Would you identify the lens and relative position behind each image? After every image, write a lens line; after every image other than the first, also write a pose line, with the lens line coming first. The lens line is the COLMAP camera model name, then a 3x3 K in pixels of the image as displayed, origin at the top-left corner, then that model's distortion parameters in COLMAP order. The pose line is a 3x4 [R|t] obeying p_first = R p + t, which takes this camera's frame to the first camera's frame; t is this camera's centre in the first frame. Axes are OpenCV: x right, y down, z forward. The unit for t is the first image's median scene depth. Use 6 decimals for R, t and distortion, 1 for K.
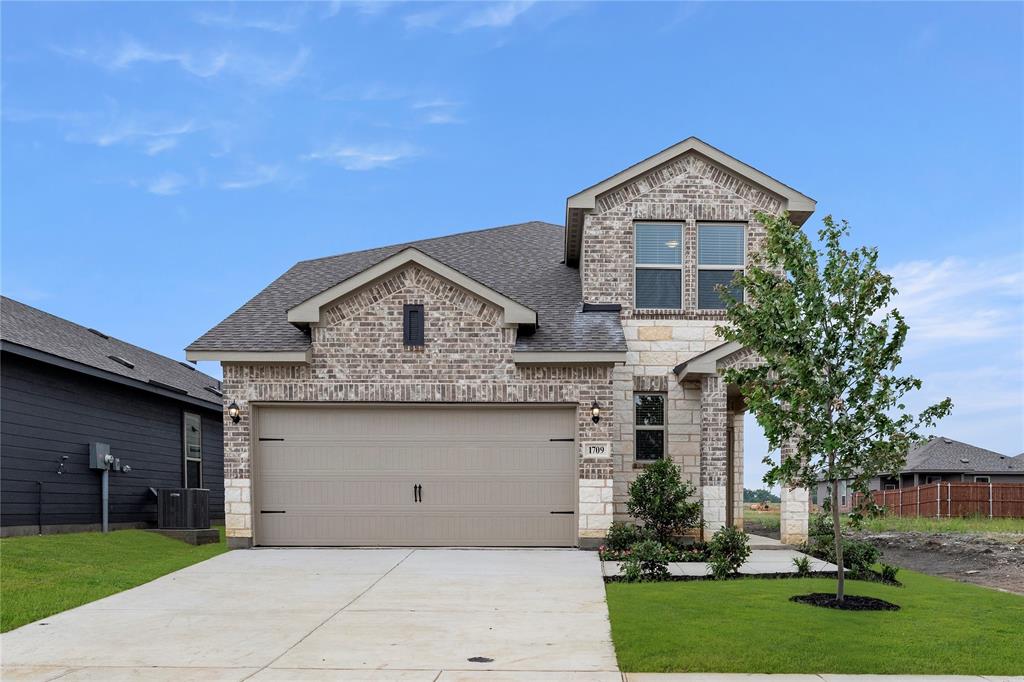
lens RADIAL K [[610.6, 0, 517.3], [0, 610.6, 395.4], [0, 0, 1]] dist [-0.000853, -0.002326]
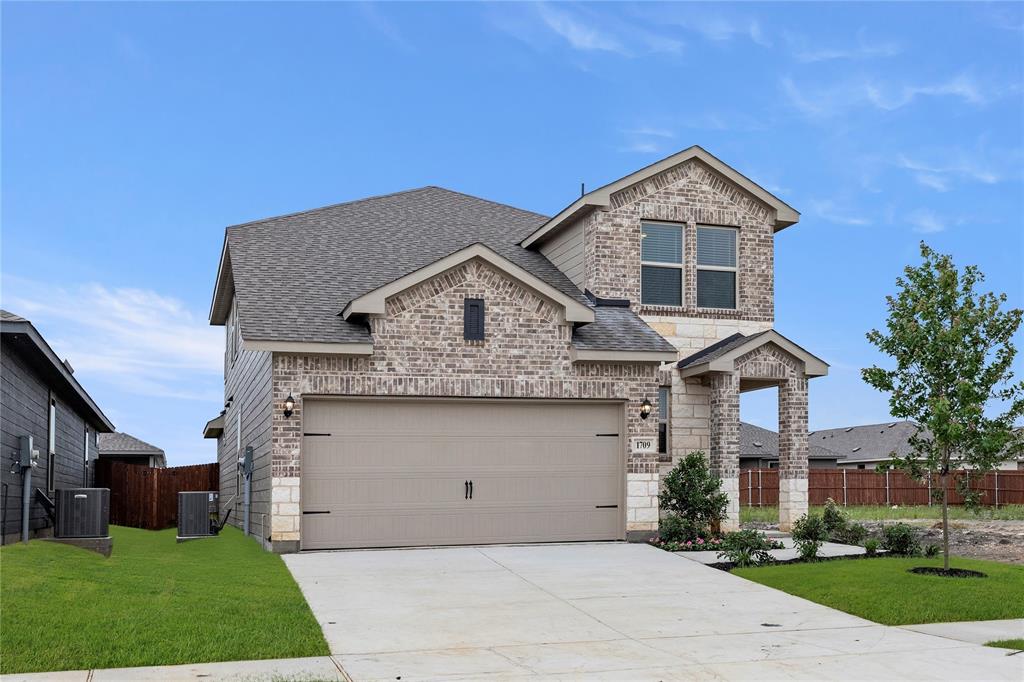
lens RADIAL K [[689.0, 0, 511.1], [0, 689.0, 341.8], [0, 0, 1]] dist [-0.003405, 0.000382]
pose [[0.977885, 0.028120, 0.207243, -0.340976], [-0.018121, 0.998585, -0.049986, -0.023496], [-0.208355, 0.045125, 0.977012, -0.108149]]
